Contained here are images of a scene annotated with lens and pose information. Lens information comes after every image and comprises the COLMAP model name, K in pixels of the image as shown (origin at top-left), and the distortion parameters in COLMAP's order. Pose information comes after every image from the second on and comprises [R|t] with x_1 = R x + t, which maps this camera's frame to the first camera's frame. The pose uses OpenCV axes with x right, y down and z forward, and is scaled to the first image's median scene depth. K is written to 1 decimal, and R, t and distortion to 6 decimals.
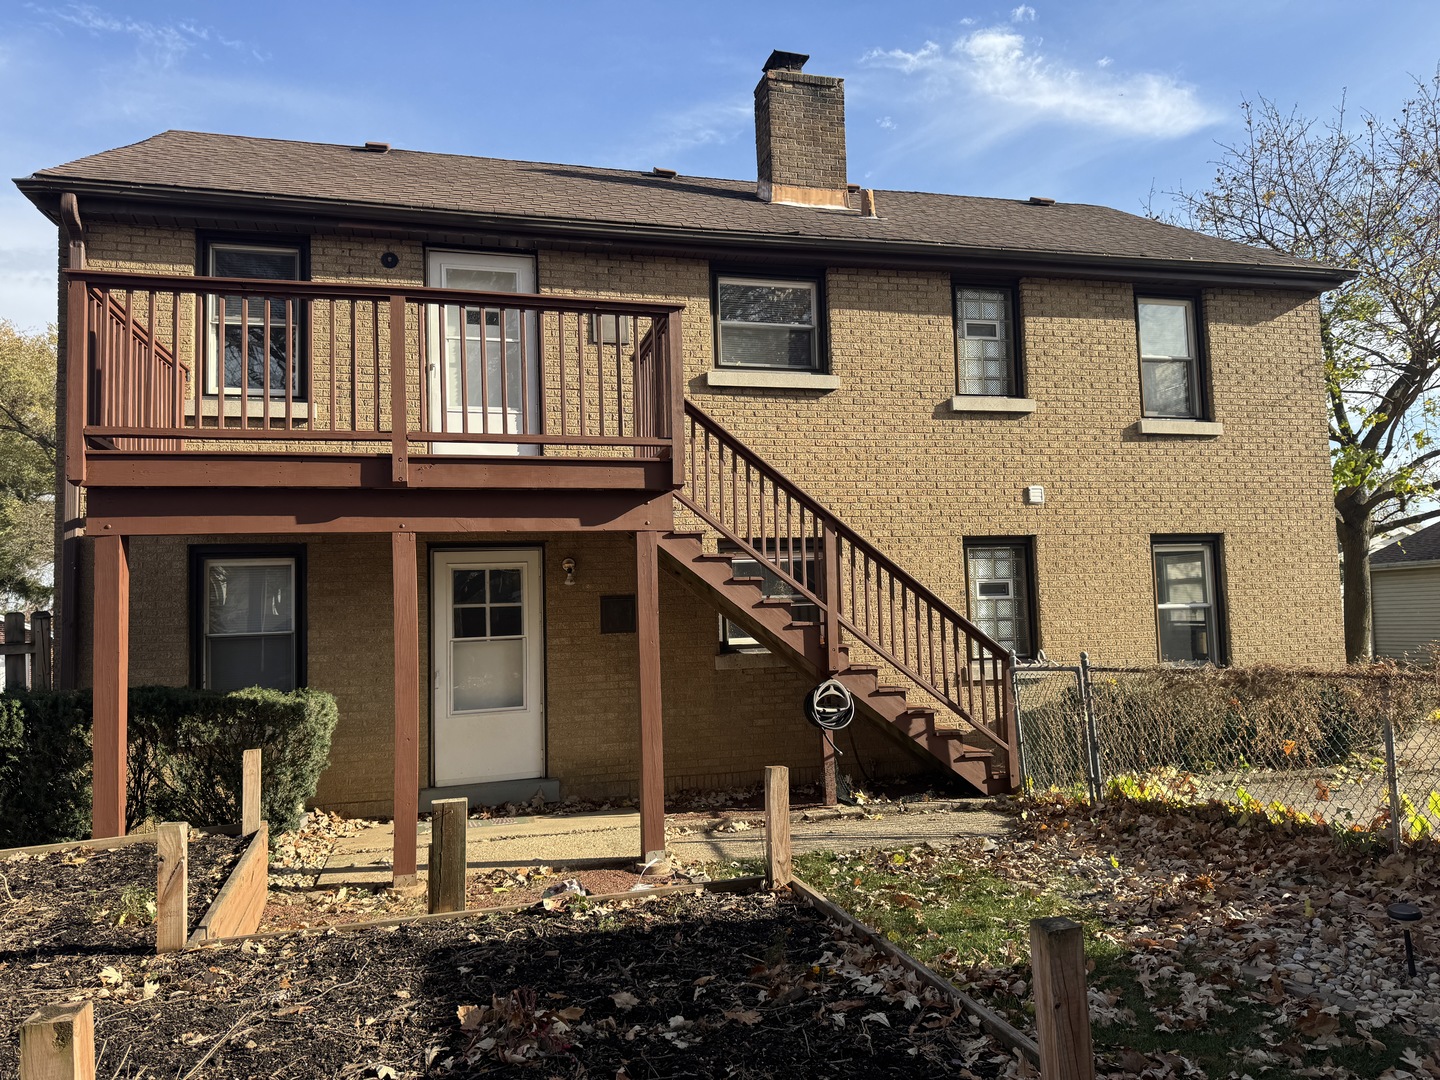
lens RADIAL K [[1014.7, 0, 723.1], [0, 1014.7, 542.4], [0, 0, 1]] dist [0.132913, -0.208754]
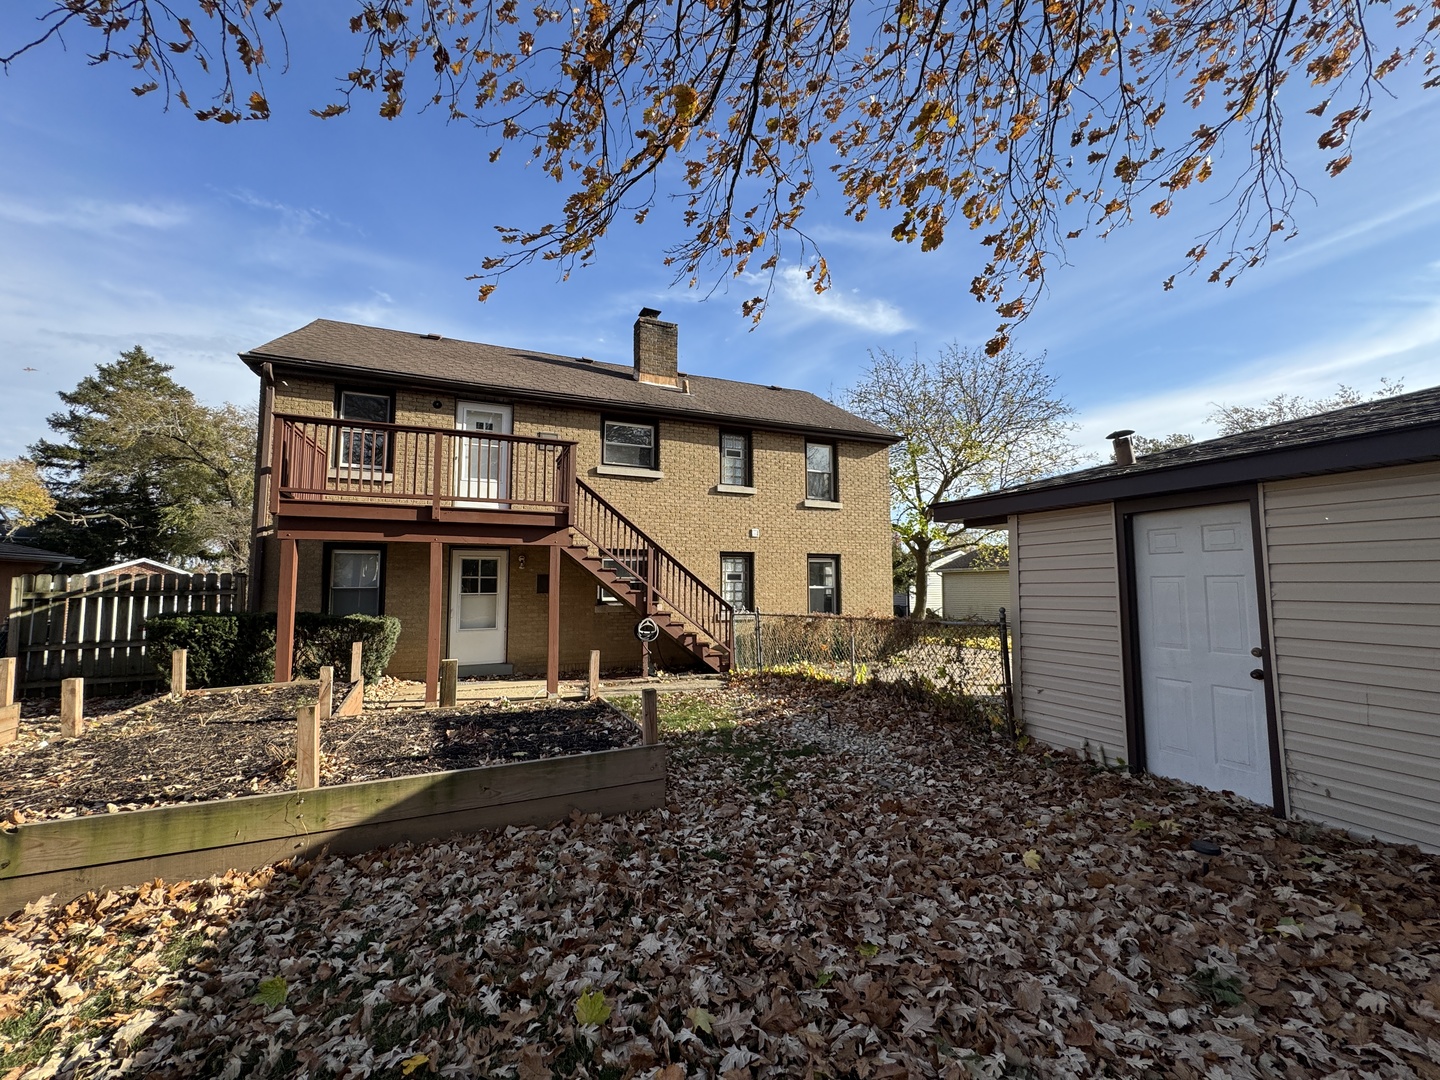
lens RADIAL K [[577.3, 0, 718.7], [0, 577.3, 541.2], [0, 0, 1]] dist [-0.002285, -0.000157]
pose [[0.988481, 0.040953, 0.145702, 0.068632], [-0.040012, 0.999155, -0.009382, -0.018372], [-0.145963, 0.003444, 0.989284, -0.198842]]
